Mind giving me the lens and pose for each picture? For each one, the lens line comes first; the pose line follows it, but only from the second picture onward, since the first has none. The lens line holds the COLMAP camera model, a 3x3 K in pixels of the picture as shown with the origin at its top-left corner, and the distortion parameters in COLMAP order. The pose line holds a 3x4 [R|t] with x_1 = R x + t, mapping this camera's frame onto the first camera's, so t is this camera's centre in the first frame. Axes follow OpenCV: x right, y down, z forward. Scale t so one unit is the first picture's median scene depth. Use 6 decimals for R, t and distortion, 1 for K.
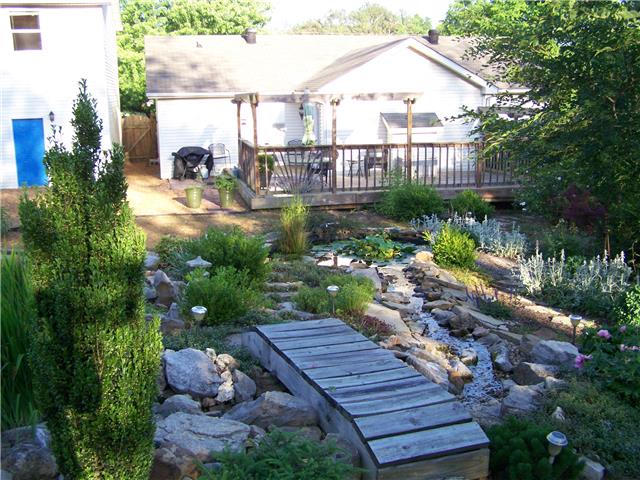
lens RADIAL K [[725.9, 0, 320.0], [0, 725.9, 240.0], [0, 0, 1]] dist [-0.106609, 0.002490]
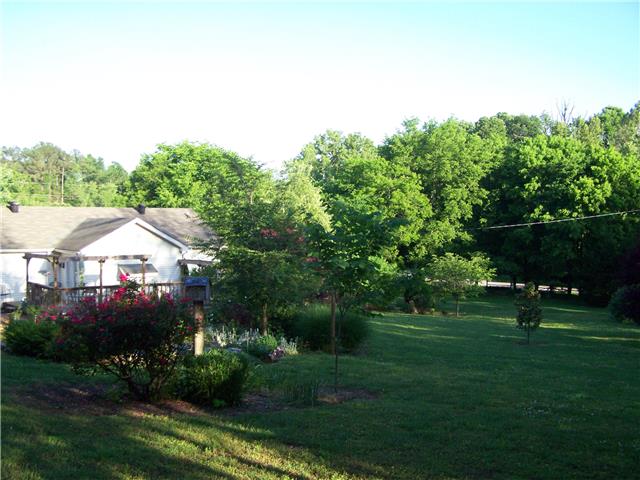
lens RADIAL K [[725.9, 0, 320.0], [0, 725.9, 240.0], [0, 0, 1]] dist [-0.106609, 0.002490]
pose [[0.904950, 0.018661, 0.425108, -0.194124], [0.063667, 0.981854, -0.178631, 0.077360], [-0.420727, 0.188718, 0.887341, -0.590772]]
